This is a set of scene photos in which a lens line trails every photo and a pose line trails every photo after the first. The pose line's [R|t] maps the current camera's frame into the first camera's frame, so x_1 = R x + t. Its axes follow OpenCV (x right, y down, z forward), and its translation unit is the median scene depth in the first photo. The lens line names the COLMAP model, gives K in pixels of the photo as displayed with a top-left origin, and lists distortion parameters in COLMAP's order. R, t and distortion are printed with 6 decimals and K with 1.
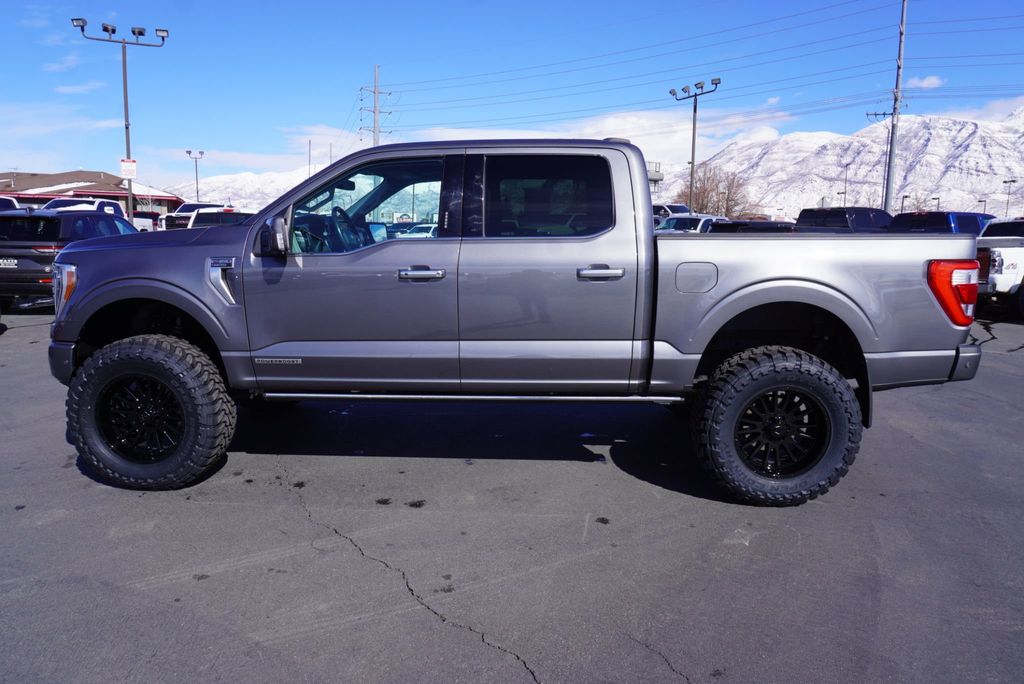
lens RADIAL K [[692.5, 0, 527.3], [0, 692.5, 359.6], [0, 0, 1]] dist [-0.035233, 0.010643]
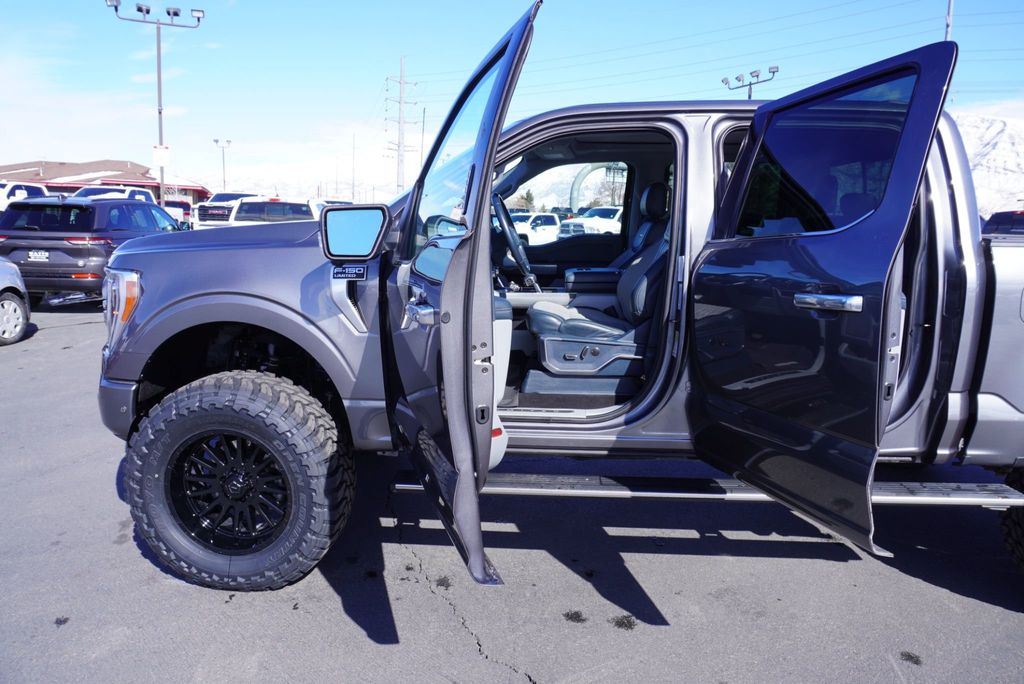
lens RADIAL K [[692.5, 0, 524.4], [0, 692.5, 359.8], [0, 0, 1]] dist [-0.035233, 0.010643]
pose [[0.999455, 0.016709, -0.028476, -0.215854], [-0.016443, 0.999819, 0.009549, -0.055589], [0.028631, -0.009076, 0.999549, 0.269456]]
